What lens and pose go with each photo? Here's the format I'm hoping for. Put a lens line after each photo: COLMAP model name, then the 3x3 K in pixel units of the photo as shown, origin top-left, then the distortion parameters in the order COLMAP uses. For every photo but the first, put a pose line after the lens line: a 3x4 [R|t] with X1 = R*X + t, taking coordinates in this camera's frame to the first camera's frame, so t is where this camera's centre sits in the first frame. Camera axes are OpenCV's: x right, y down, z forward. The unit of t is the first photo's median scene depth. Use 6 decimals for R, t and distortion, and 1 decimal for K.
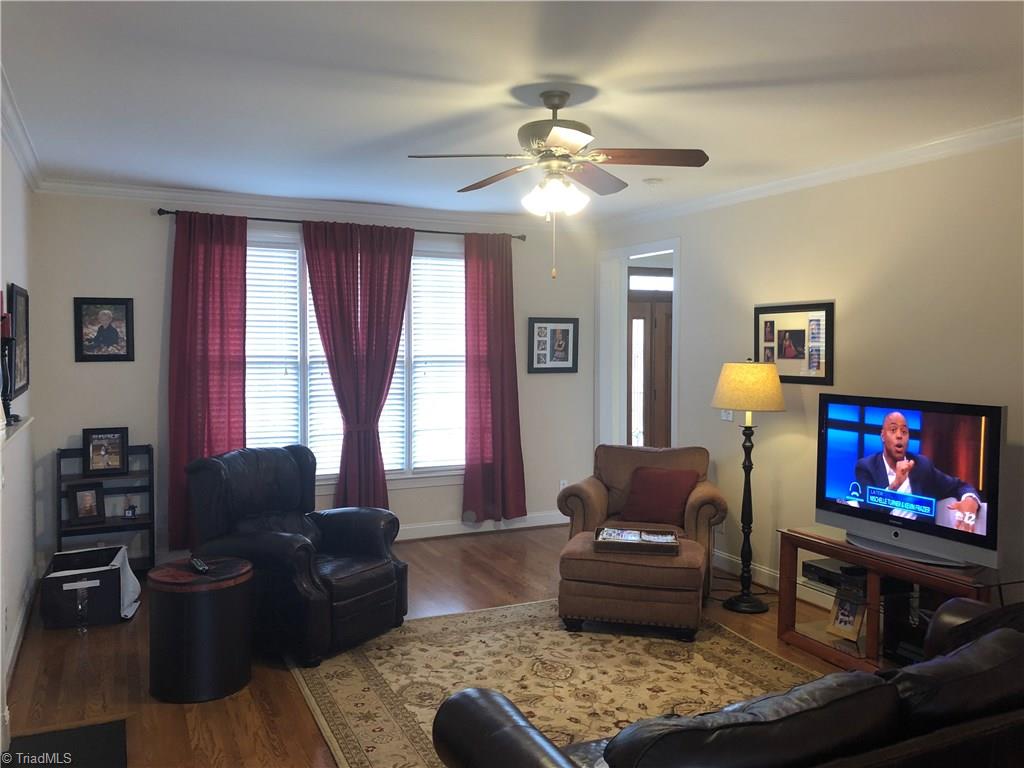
lens RADIAL K [[838.3, 0, 512.0], [0, 838.3, 388.5], [0, 0, 1]] dist [0.057745, 0.004389]
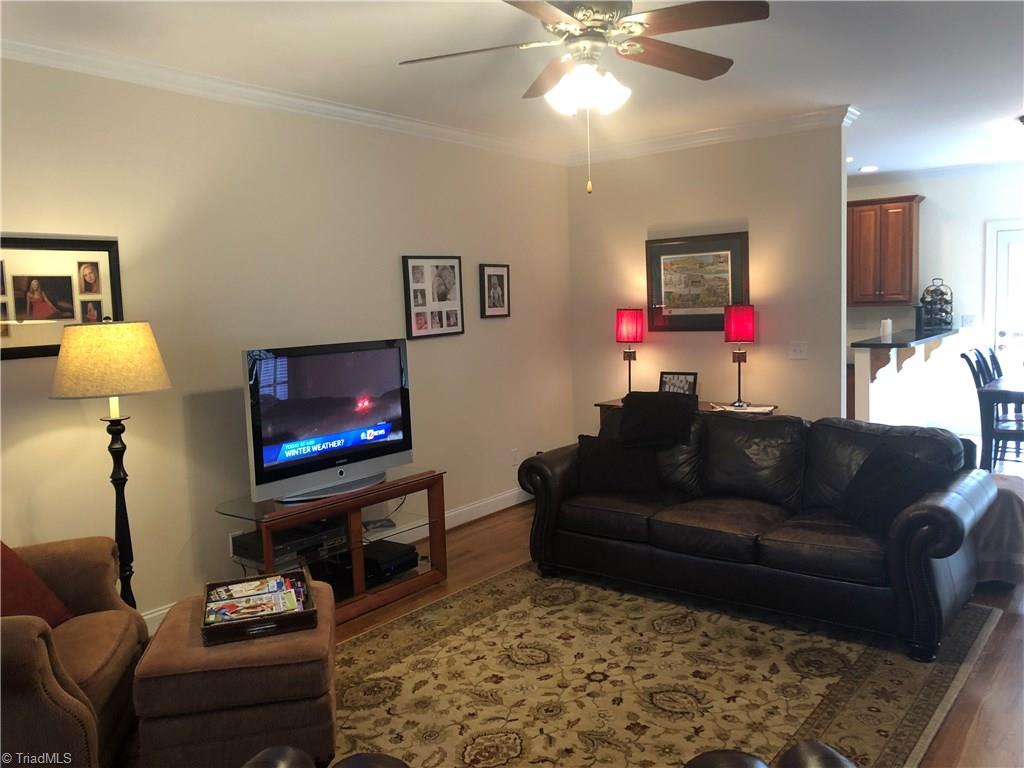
lens RADIAL K [[838.3, 0, 519.5], [0, 838.3, 360.0], [0, 0, 1]] dist [0.057745, 0.004389]
pose [[-0.444675, -0.063739, 0.893421, -0.555790], [0.073025, 0.991564, 0.107087, -0.060968], [-0.892710, 0.112861, -0.436270, 1.211154]]
